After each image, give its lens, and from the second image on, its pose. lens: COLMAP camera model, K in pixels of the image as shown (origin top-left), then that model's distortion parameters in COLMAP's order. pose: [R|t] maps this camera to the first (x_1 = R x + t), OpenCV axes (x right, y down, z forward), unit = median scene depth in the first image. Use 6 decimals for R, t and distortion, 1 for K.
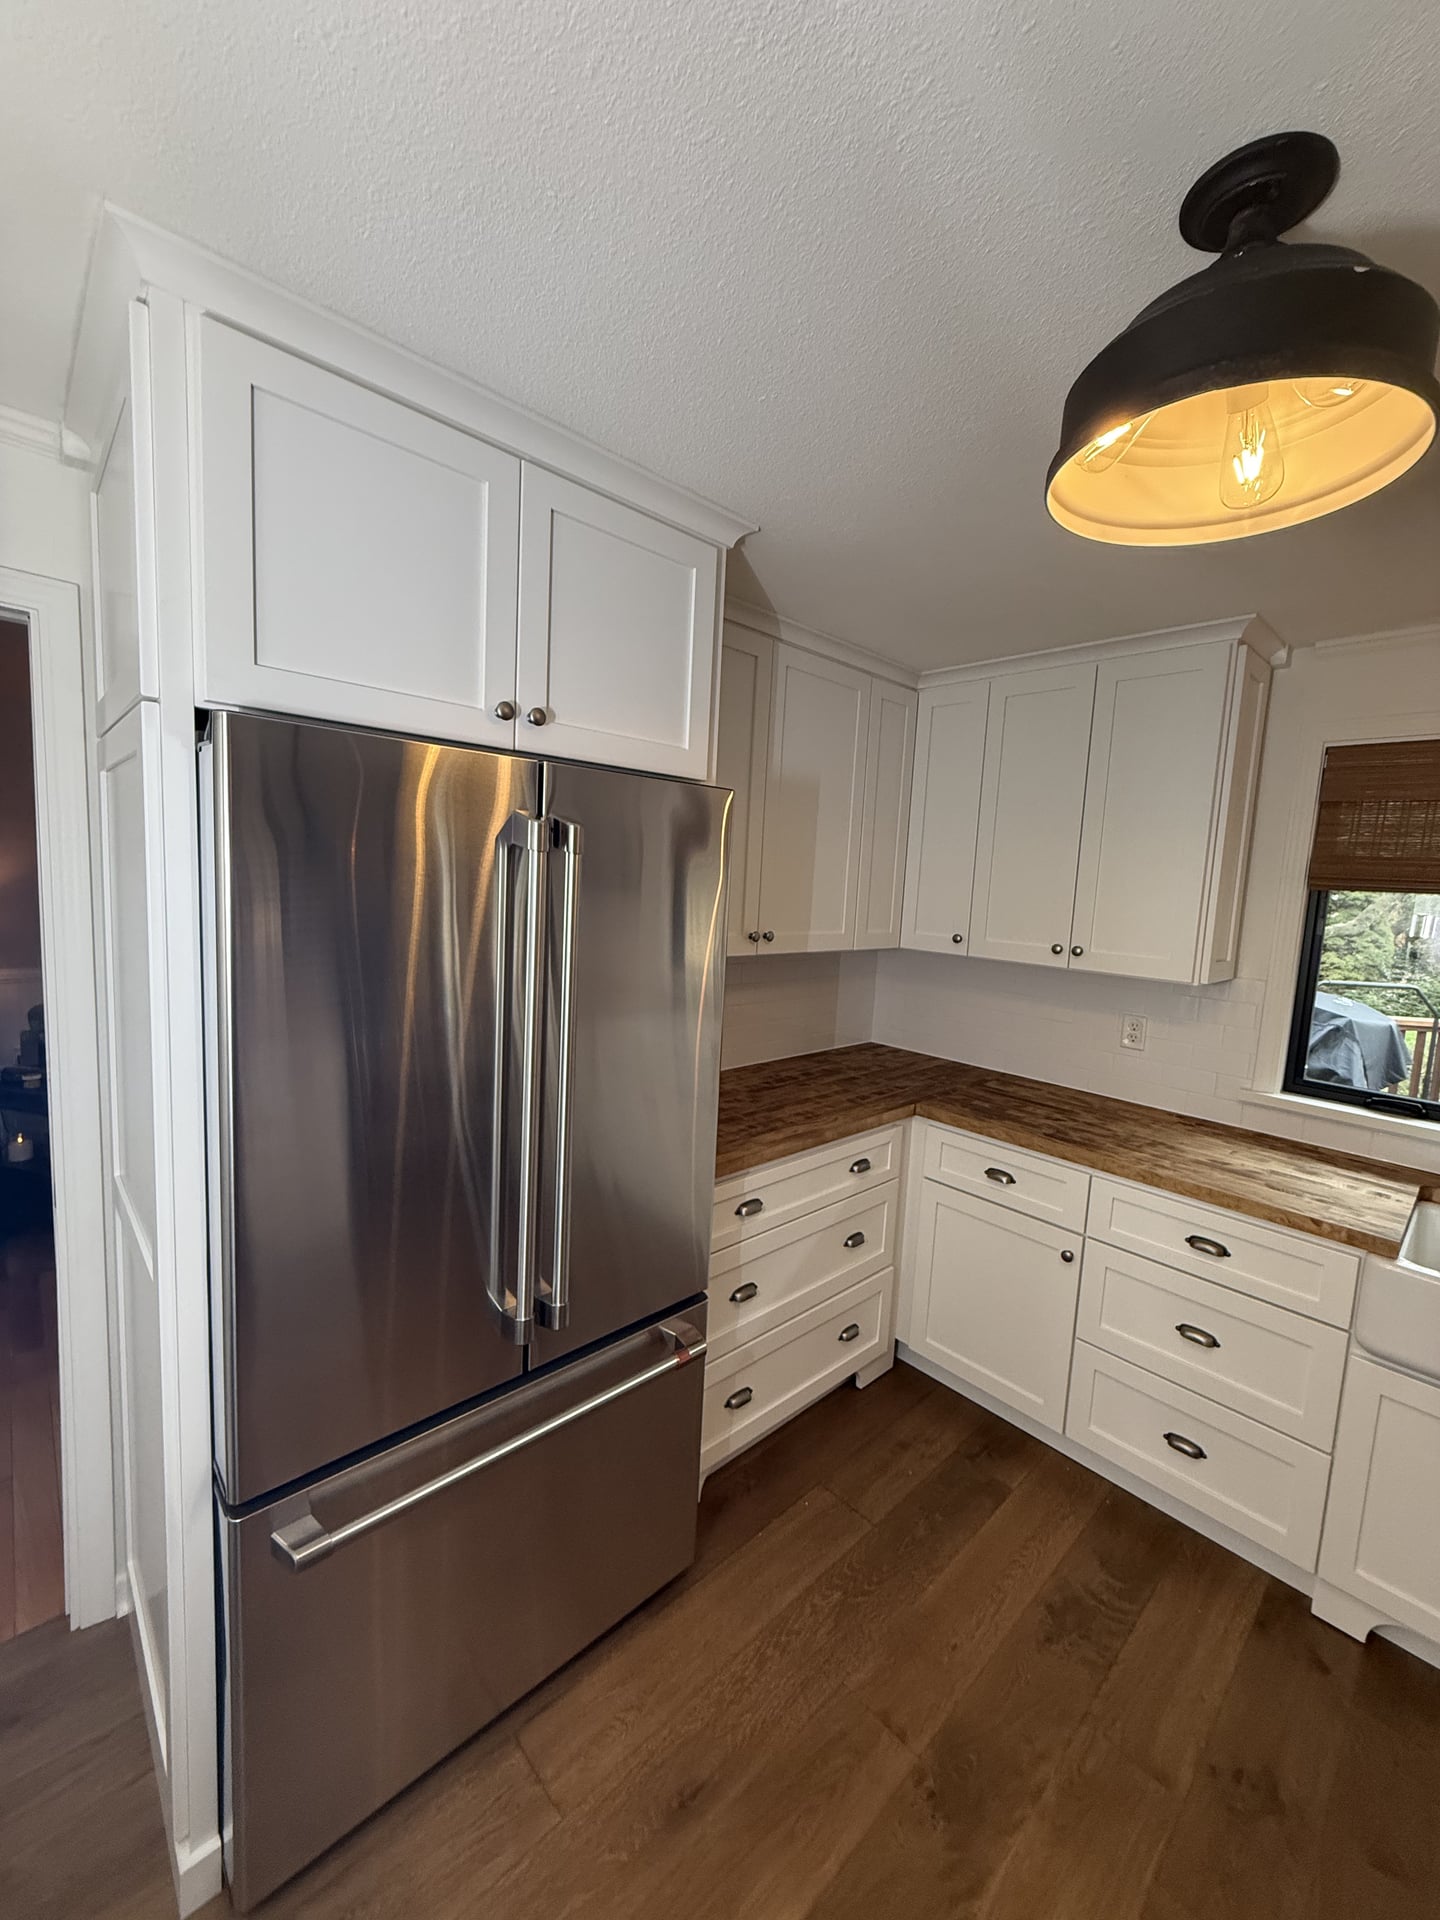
lens RADIAL K [[761.2, 0, 722.6], [0, 761.2, 953.1], [0, 0, 1]] dist [-0.000947, 0.000670]
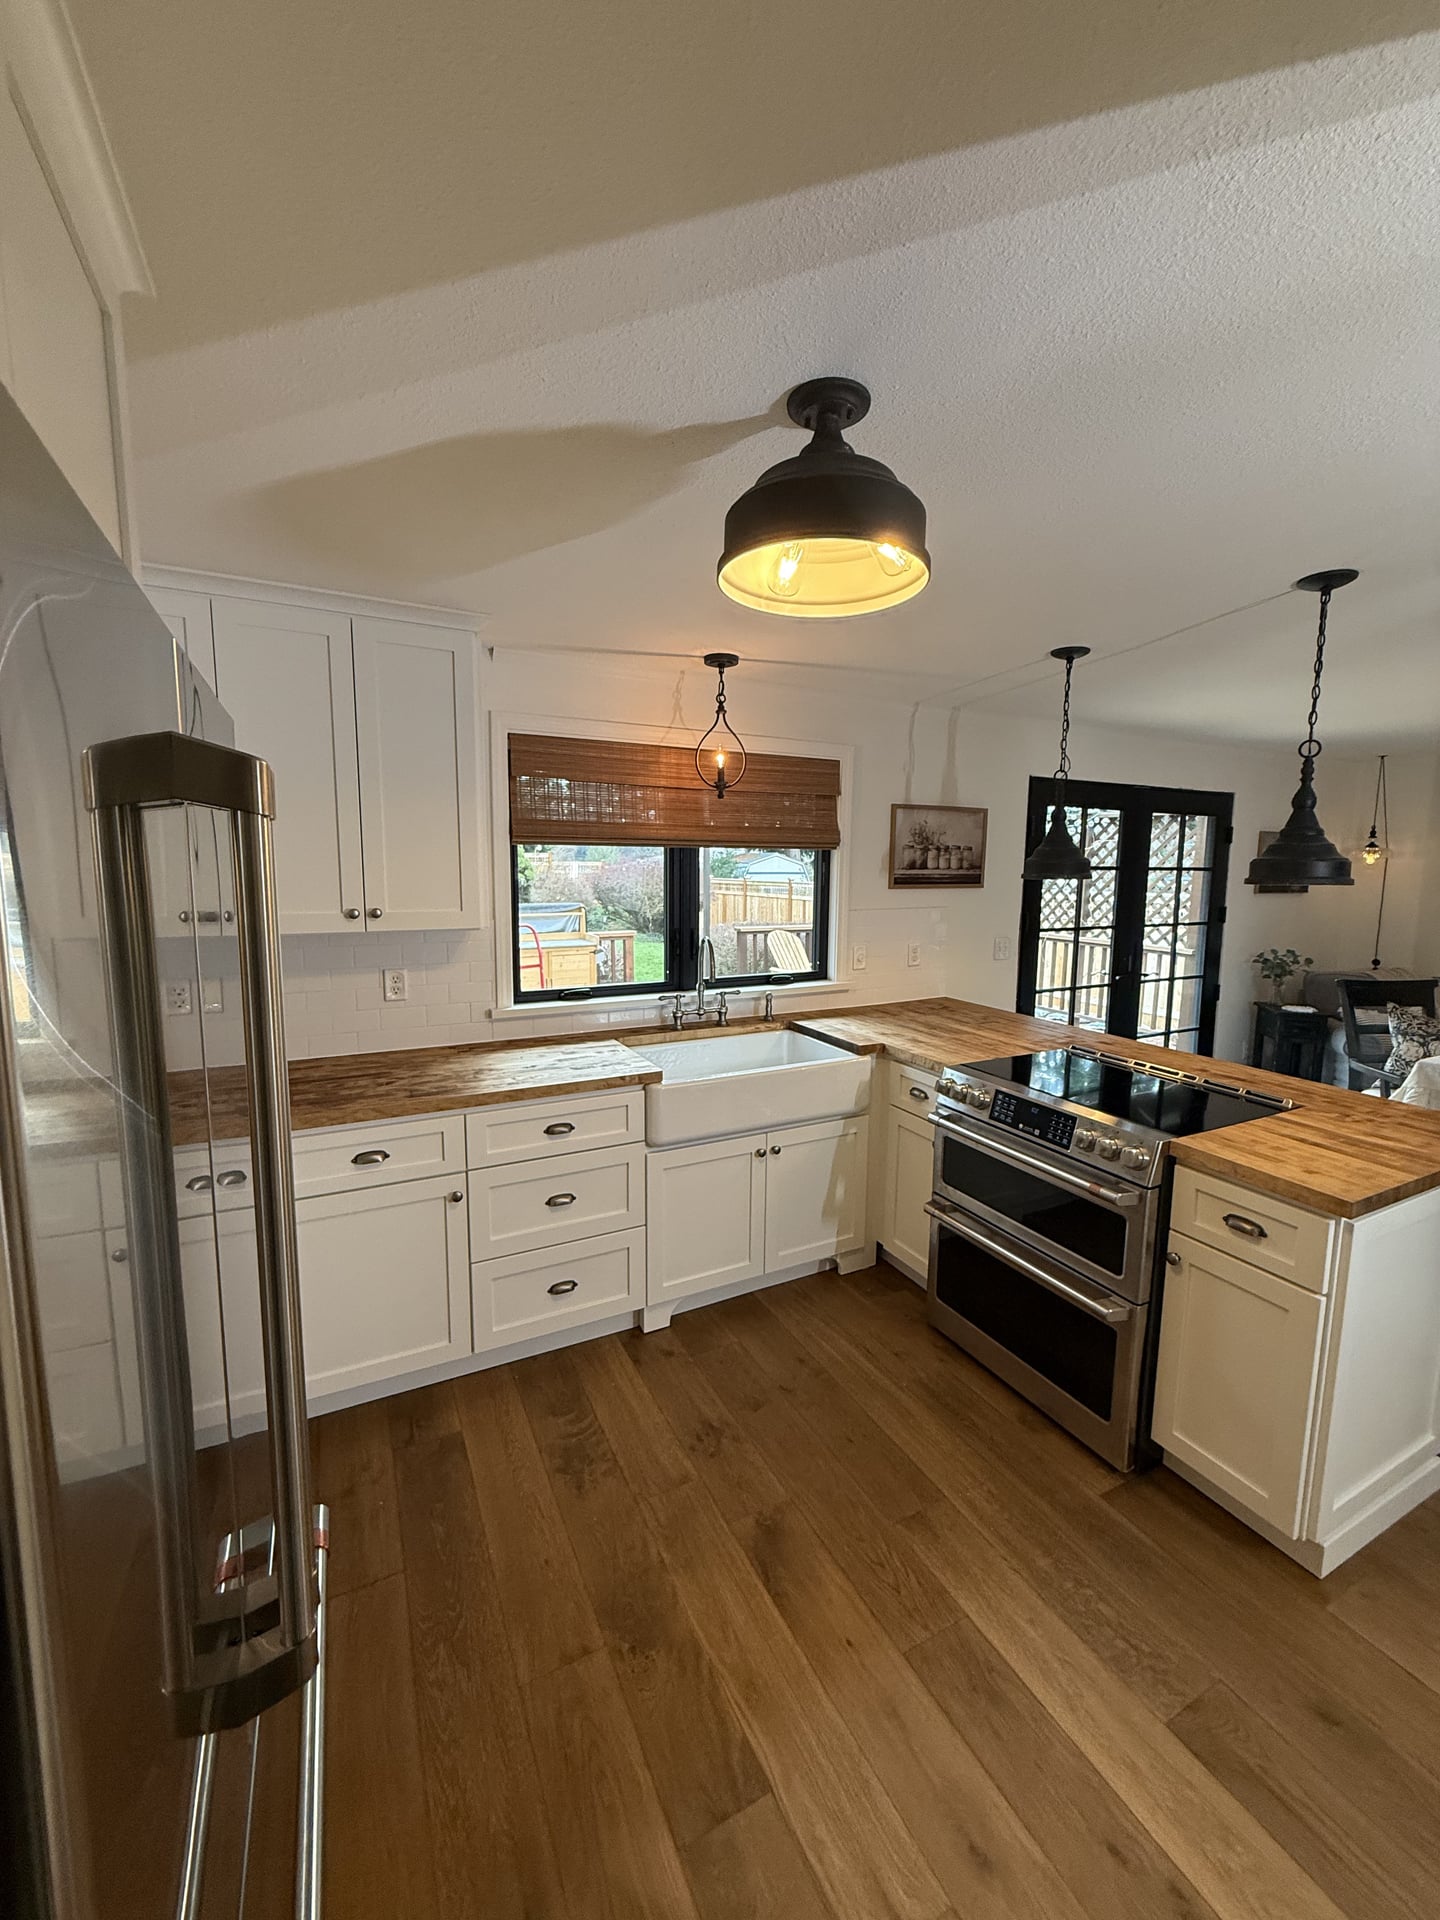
lens RADIAL K [[761.2, 0, 722.7], [0, 761.2, 954.8], [0, 0, 1]] dist [-0.000947, 0.000670]
pose [[0.283821, -0.164118, 0.944728, -0.392630], [0.104967, 0.984641, 0.139517, -0.045002], [-0.953115, 0.059567, 0.296689, 0.308685]]
